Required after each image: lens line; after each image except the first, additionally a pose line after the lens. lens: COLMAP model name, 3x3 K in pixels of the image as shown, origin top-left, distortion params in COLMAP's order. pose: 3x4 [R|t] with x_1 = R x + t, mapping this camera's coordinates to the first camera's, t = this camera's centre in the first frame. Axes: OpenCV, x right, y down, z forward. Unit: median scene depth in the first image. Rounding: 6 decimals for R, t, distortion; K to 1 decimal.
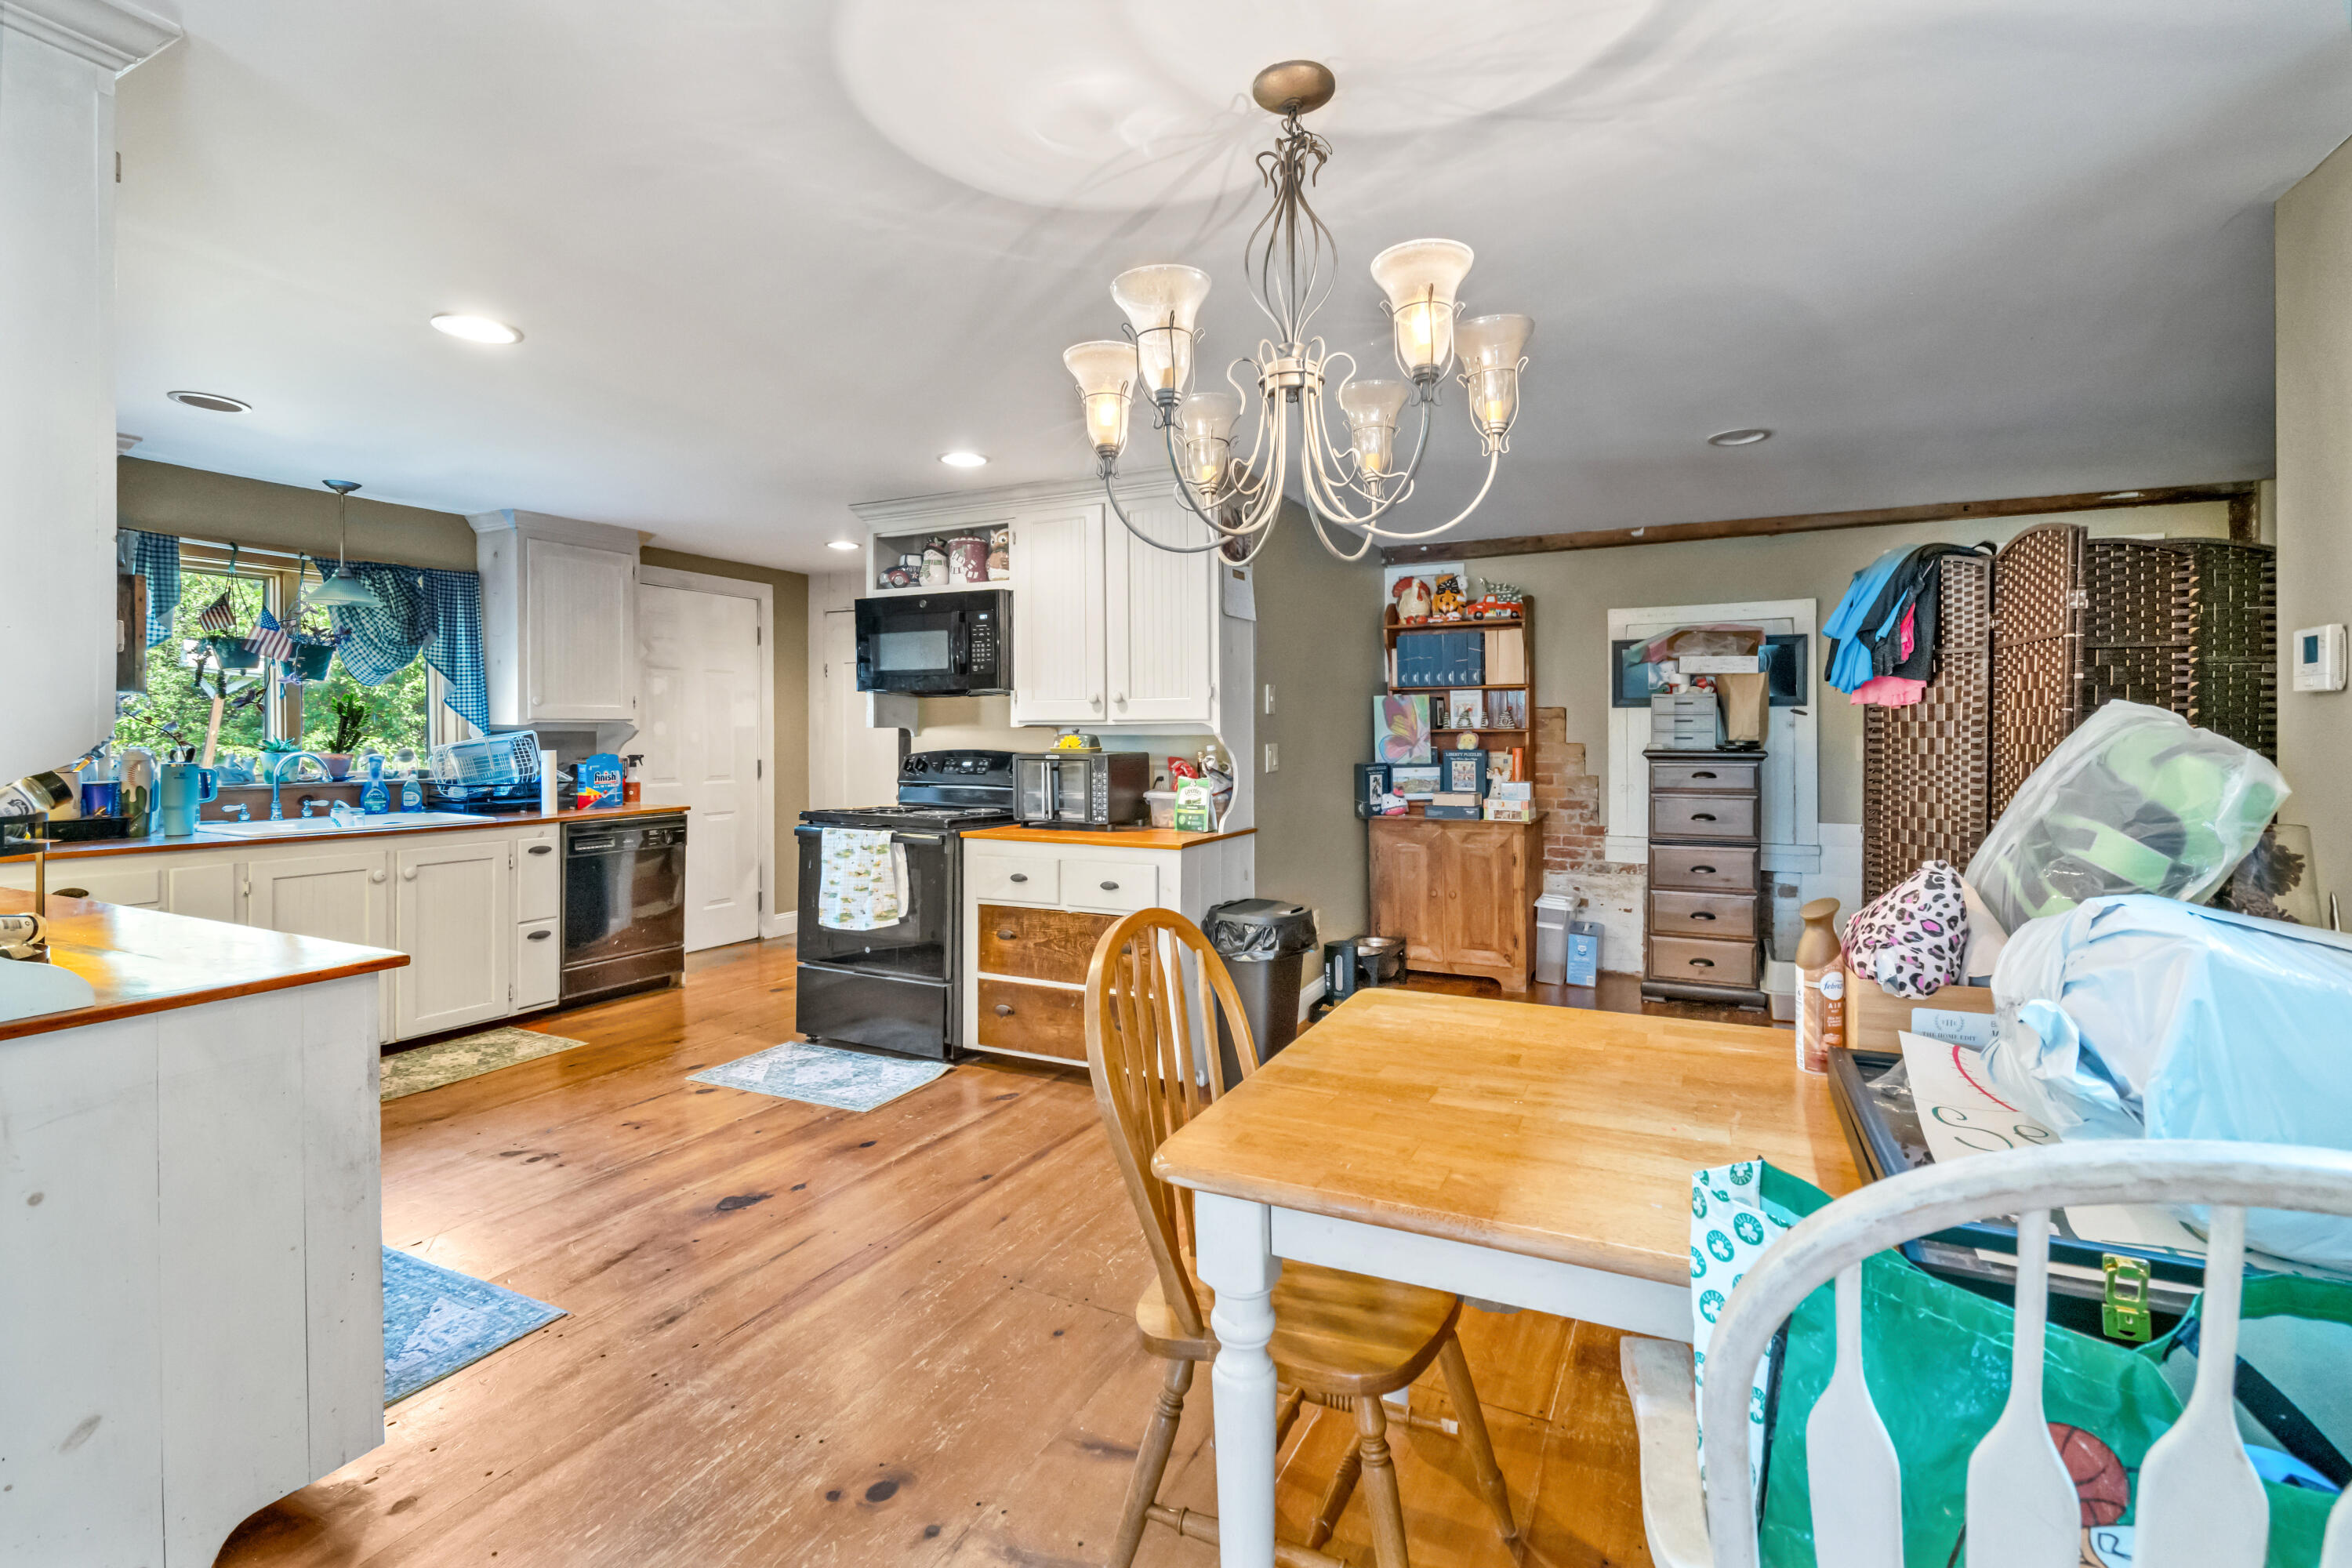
lens RADIAL K [[1099.7, 0, 1174.9], [0, 1099.7, 730.6], [0, 0, 1]] dist [-0.002253, -0.000088]
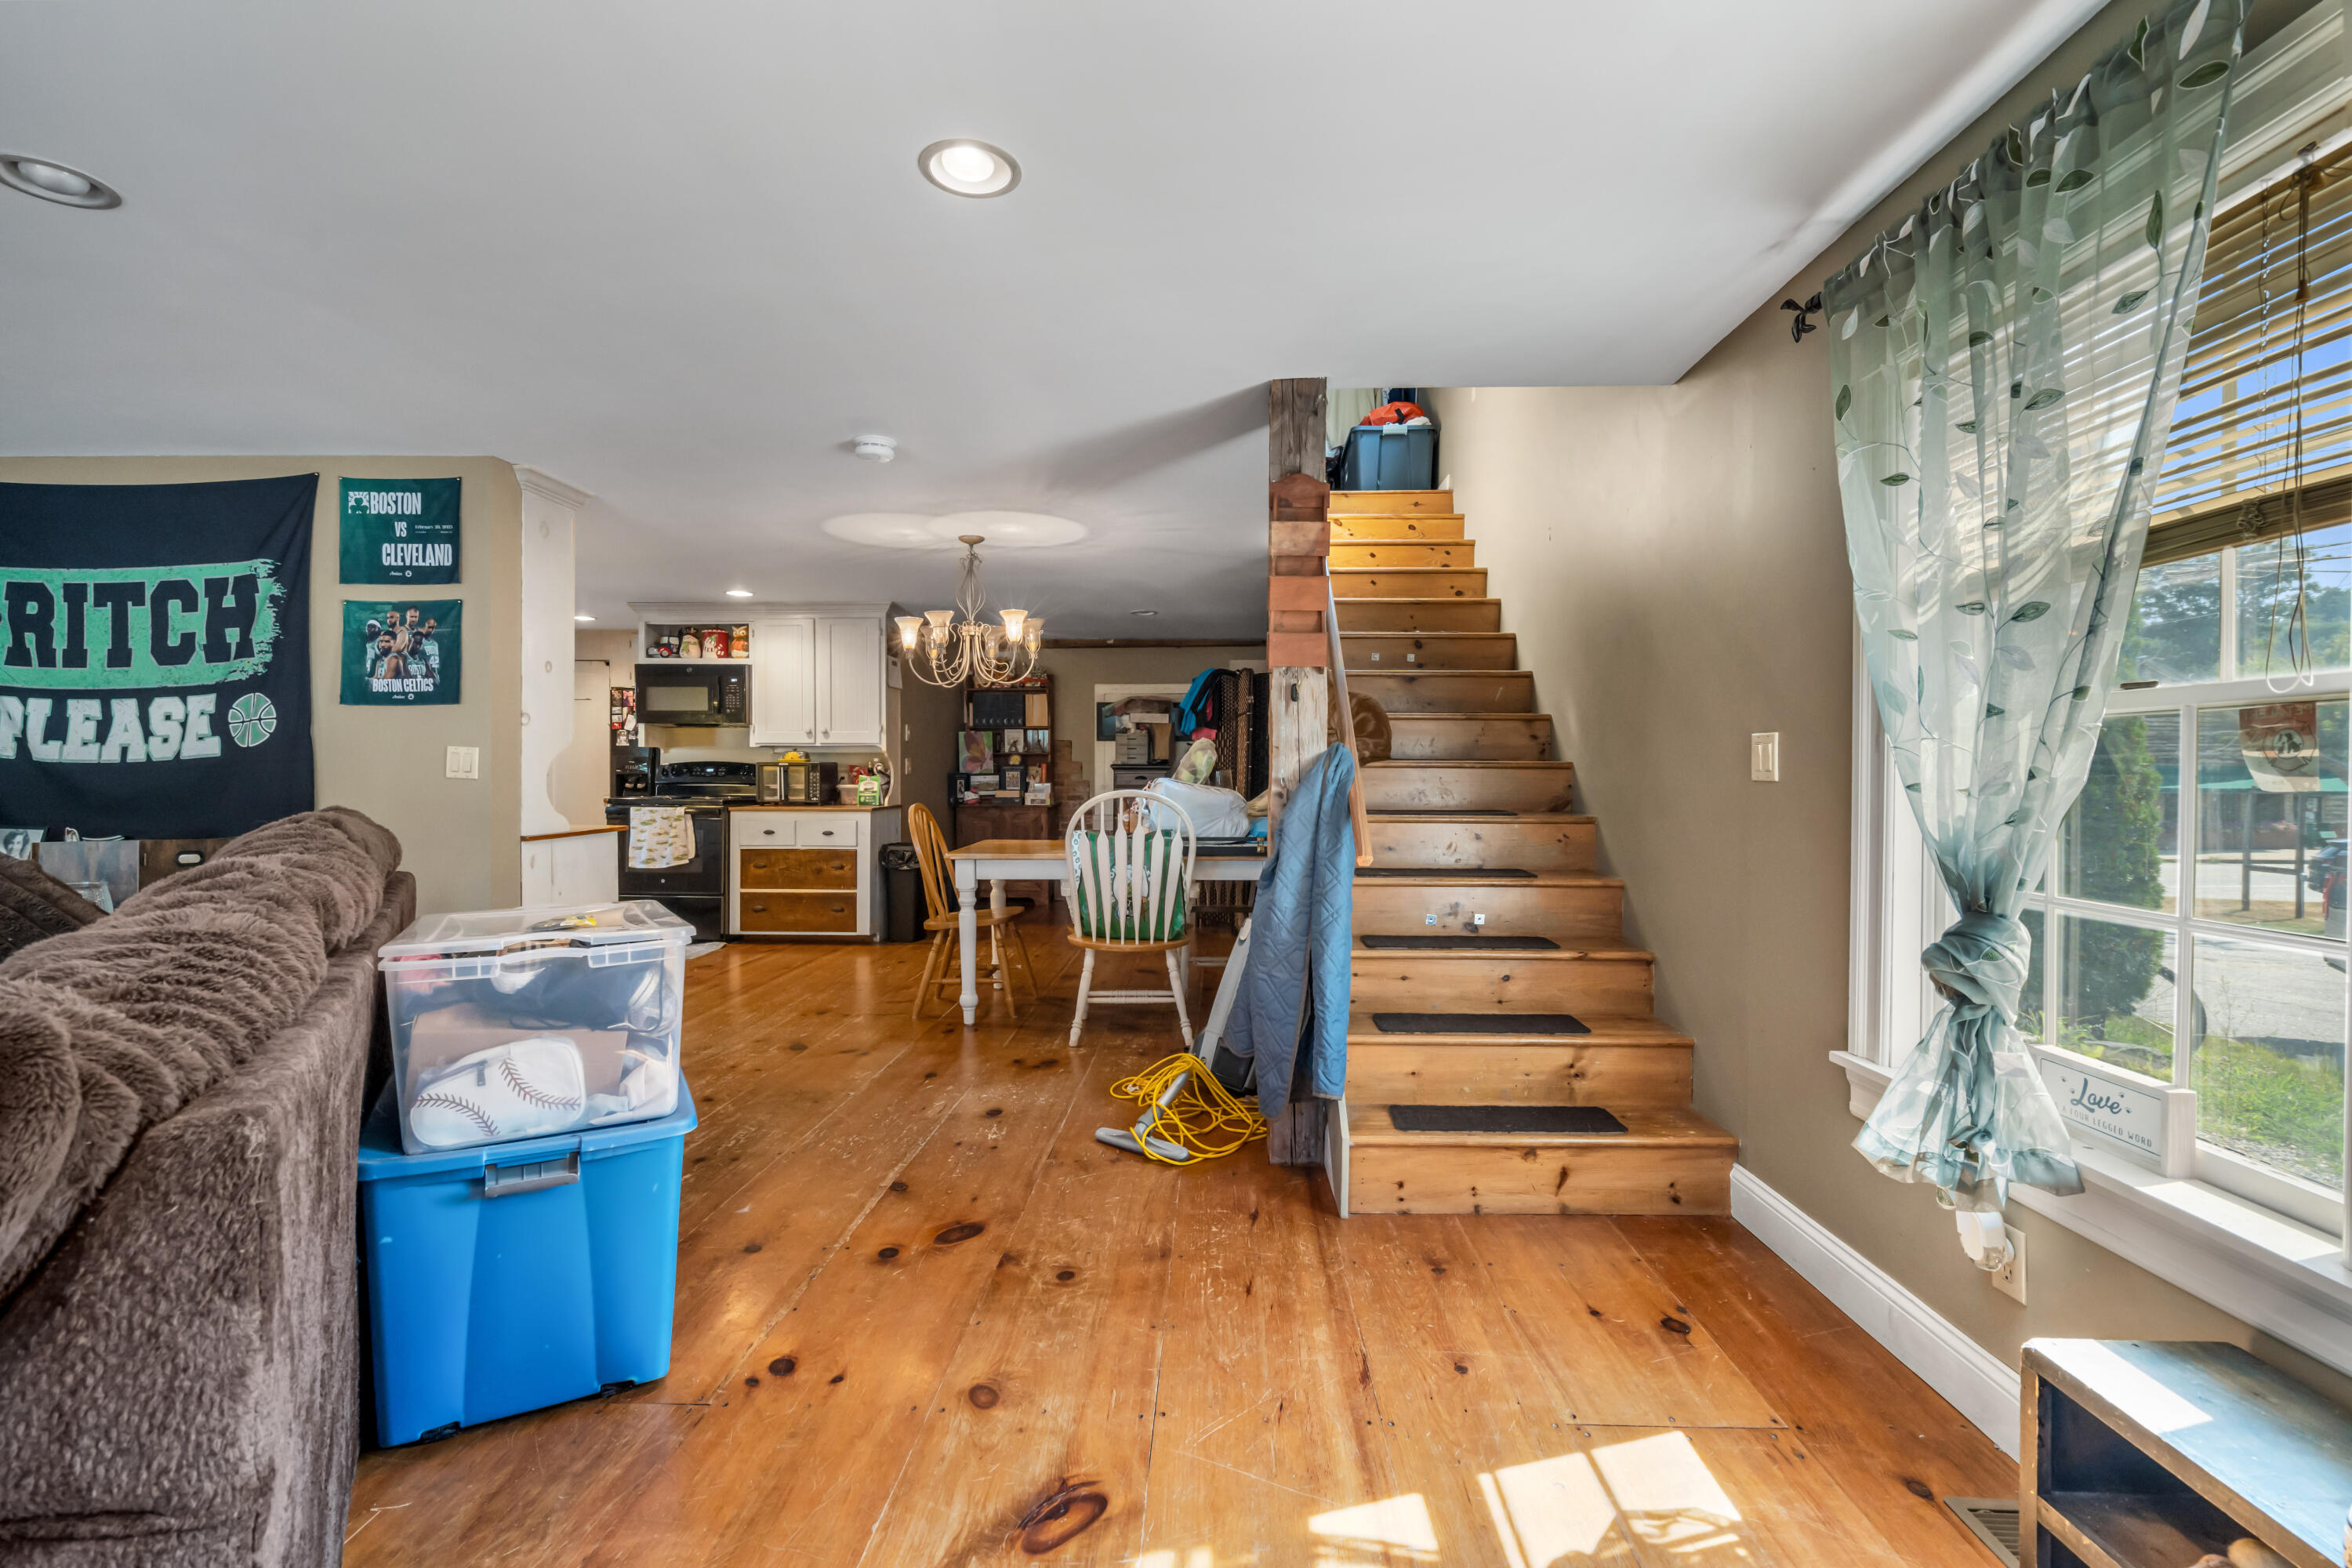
lens RADIAL K [[1061.6, 0, 1176.0], [0, 1061.6, 784.0], [0, 0, 1]] dist [-0.000578, 0.000187]
pose [[0.912714, -0.002976, 0.408589, -0.209463], [-0.004608, 0.999835, 0.017576, 0.020958], [-0.408574, -0.017925, 0.912549, -0.705357]]
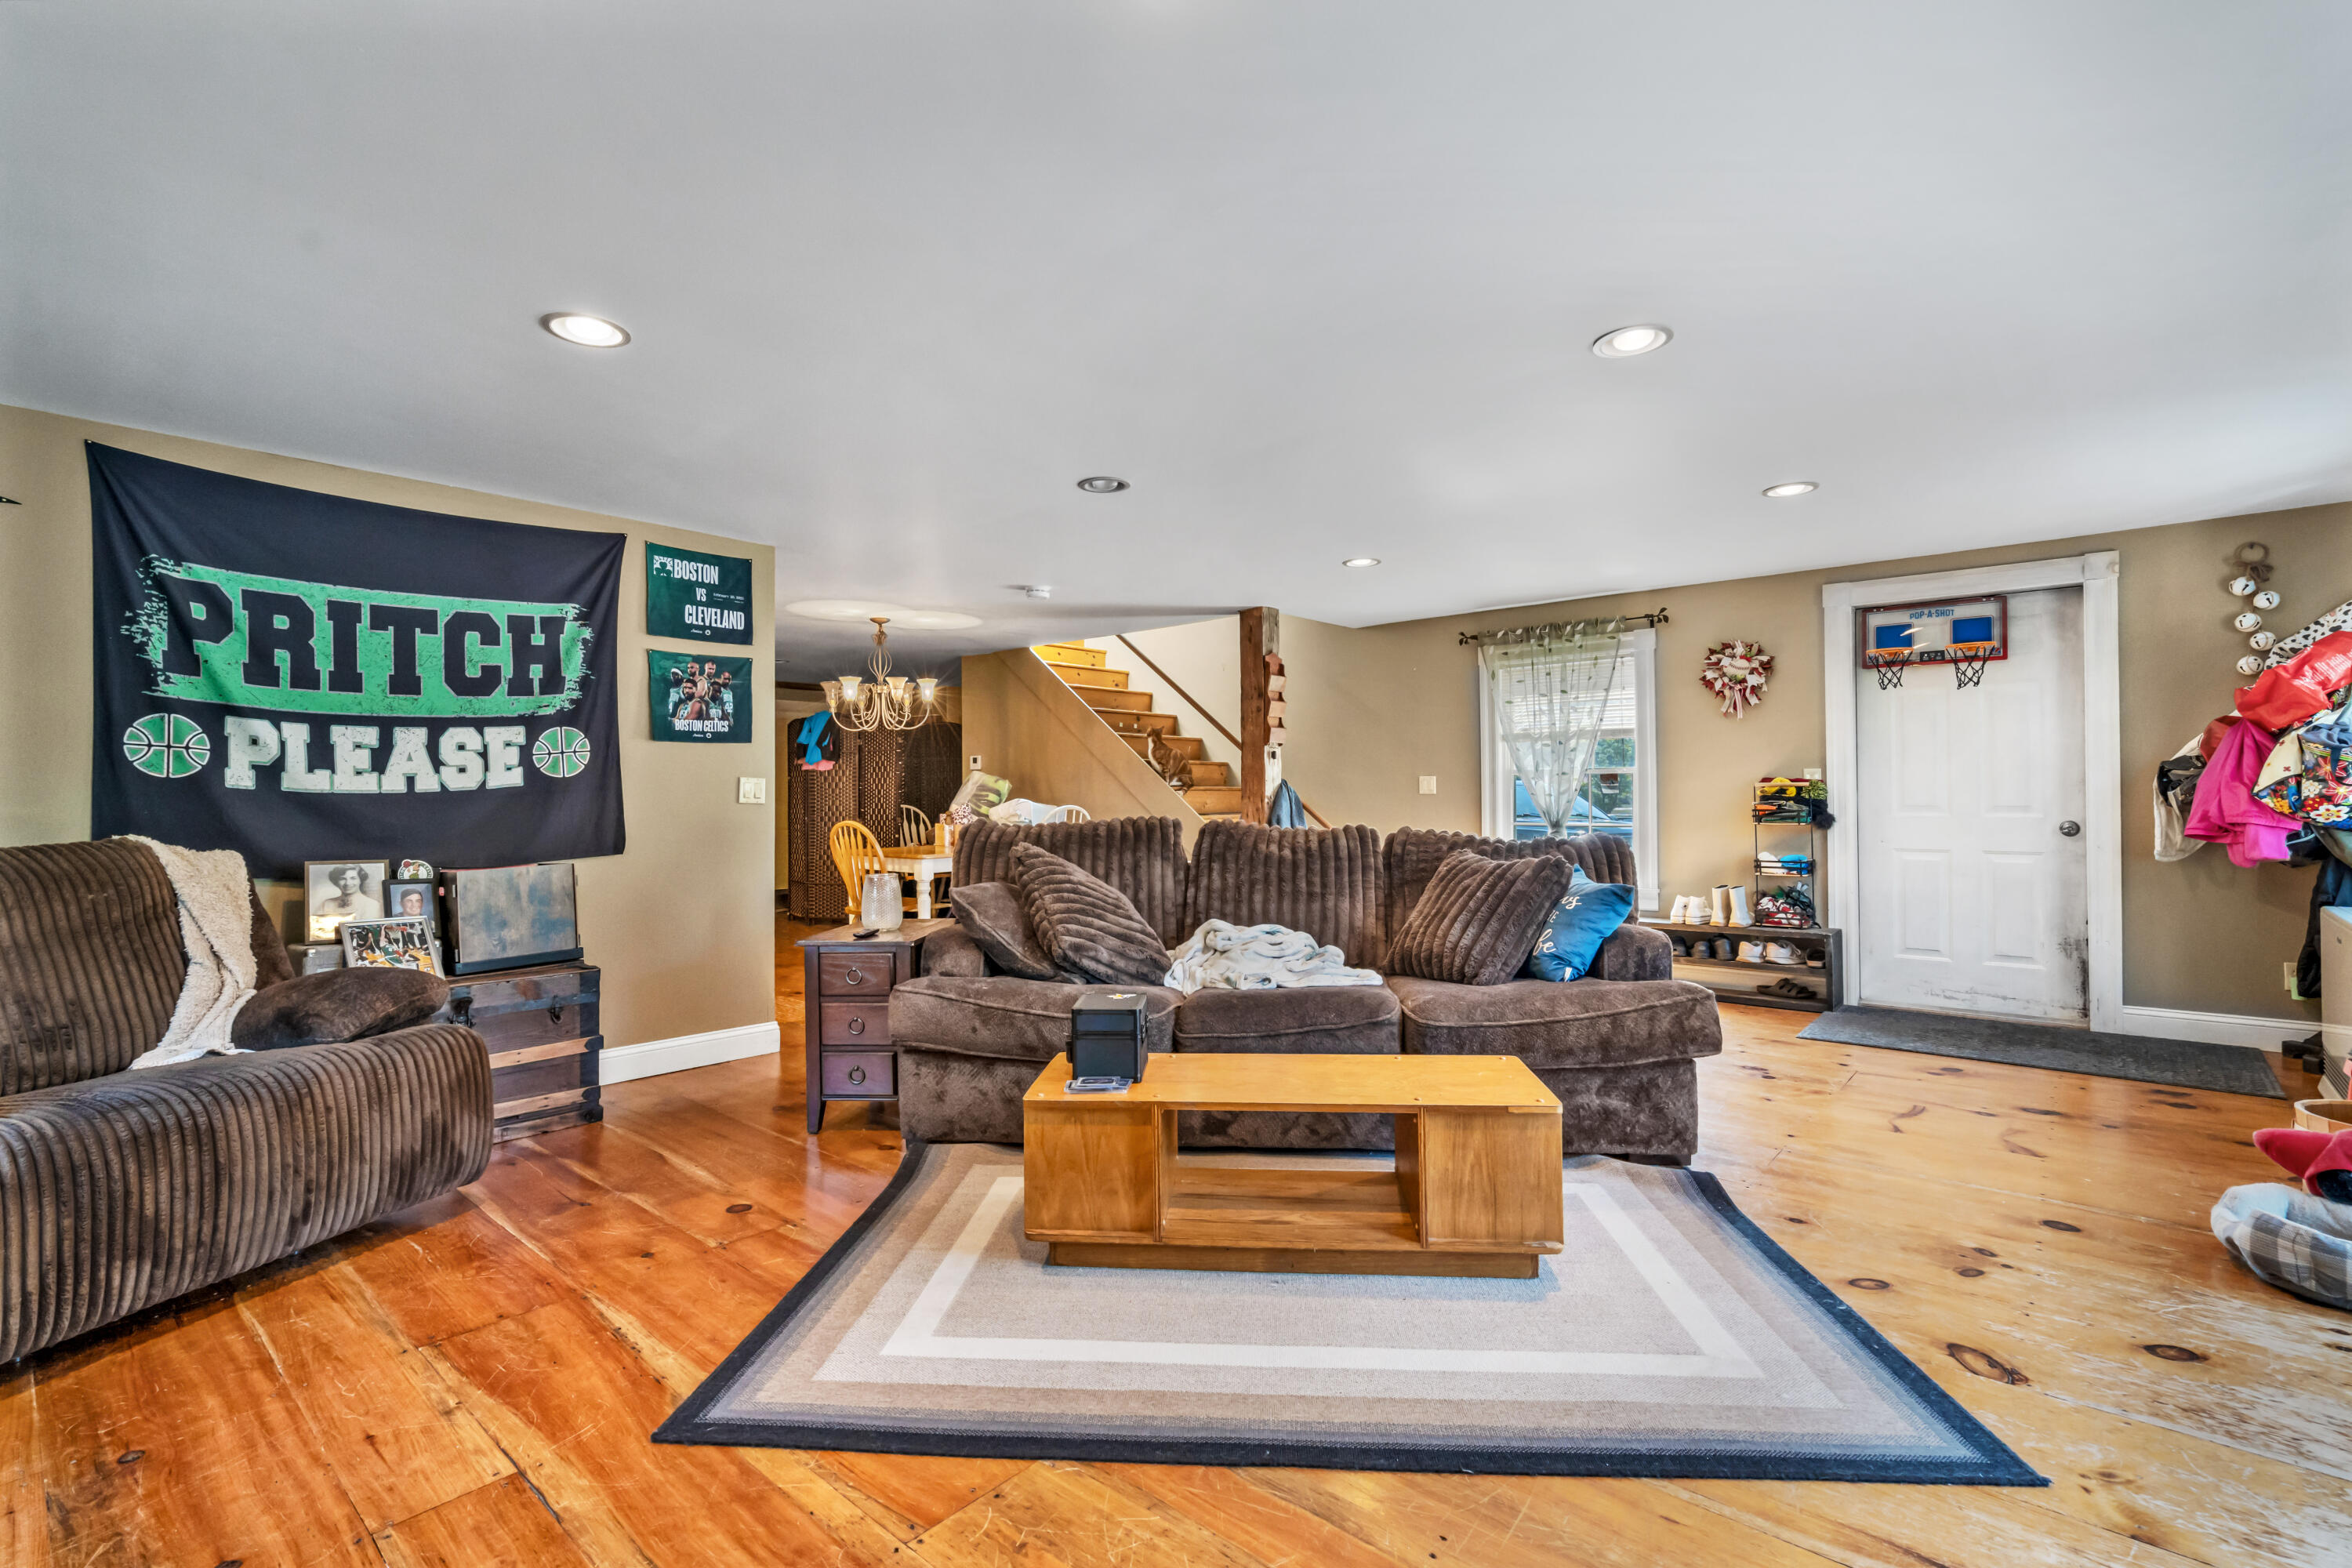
lens RADIAL K [[1061.6, 0, 1176.0], [0, 1061.6, 784.0], [0, 0, 1]] dist [-0.000578, 0.000187]
pose [[0.274571, 0.005583, 0.961551, -1.227554], [0.000134, 0.999983, -0.005845, 0.020781], [-0.961567, 0.001733, 0.274566, -0.396394]]
